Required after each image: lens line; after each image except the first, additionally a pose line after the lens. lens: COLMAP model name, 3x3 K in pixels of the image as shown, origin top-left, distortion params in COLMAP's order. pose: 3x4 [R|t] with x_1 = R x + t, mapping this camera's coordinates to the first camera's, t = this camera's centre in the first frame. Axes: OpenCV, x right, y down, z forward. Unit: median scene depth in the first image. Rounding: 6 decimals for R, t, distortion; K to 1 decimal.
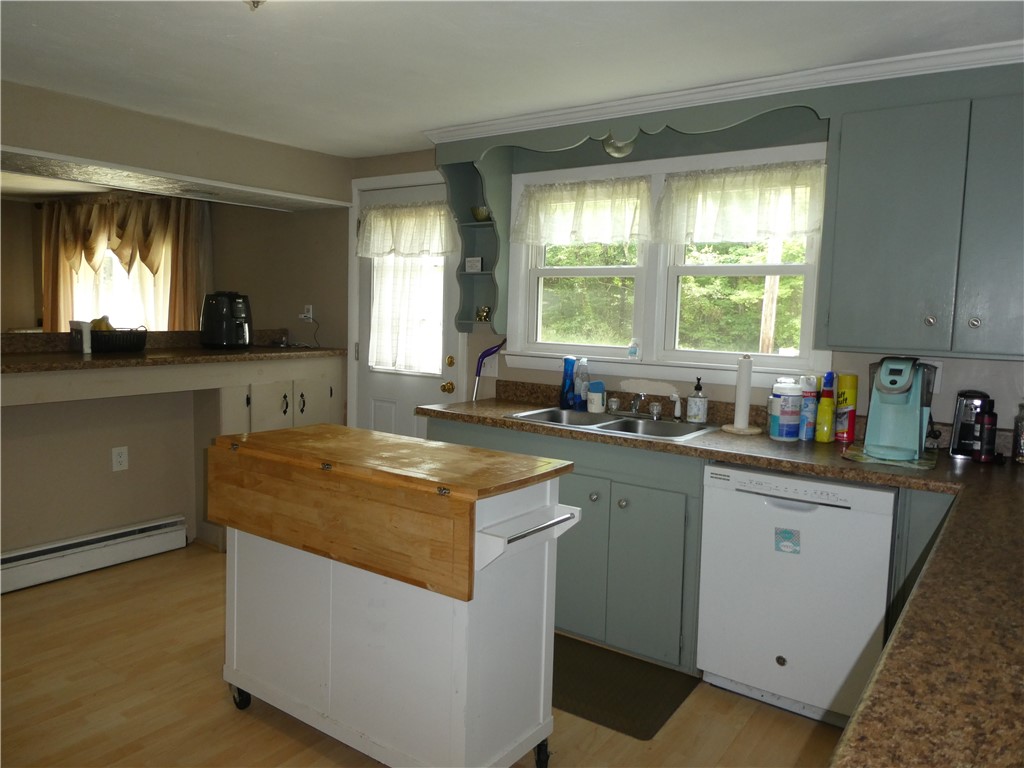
lens RADIAL K [[740.4, 0, 515.3], [0, 740.4, 383.0], [0, 0, 1]] dist [-0.003348, -0.012765]
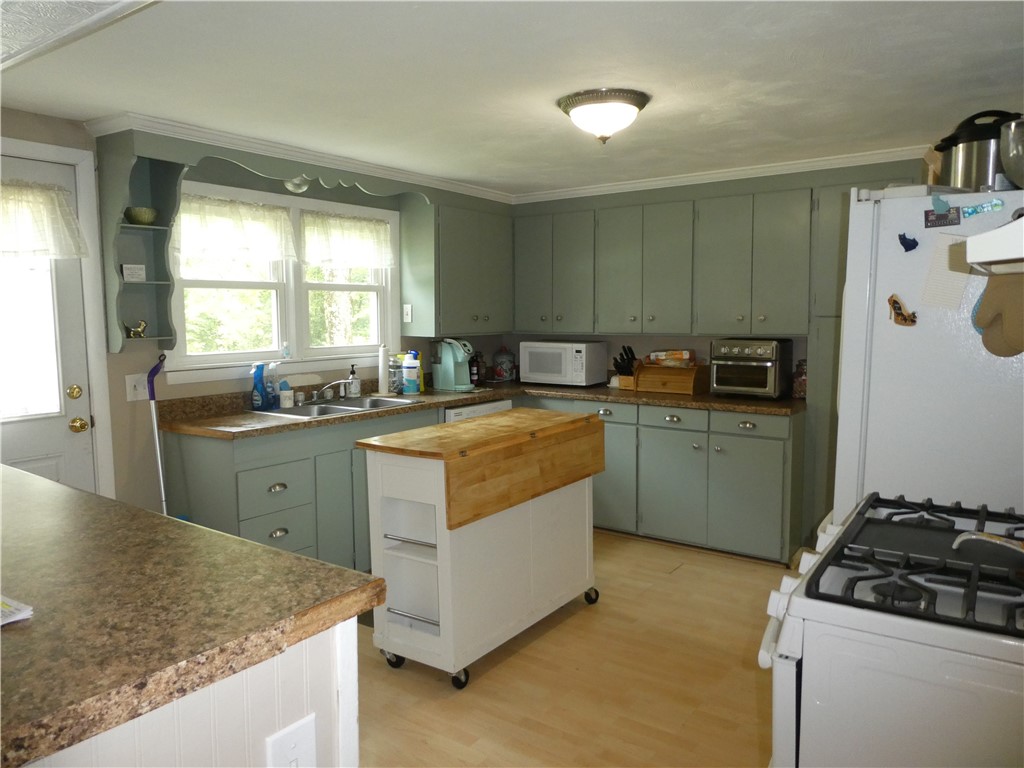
lens RADIAL K [[740.4, 0, 515.3], [0, 740.4, 383.0], [0, 0, 1]] dist [-0.003348, -0.012765]
pose [[-0.006109, -0.118864, 0.992892, -1.055898], [0.111468, 0.986641, 0.118801, -0.097181], [-0.993749, 0.111402, 0.007222, 0.645136]]
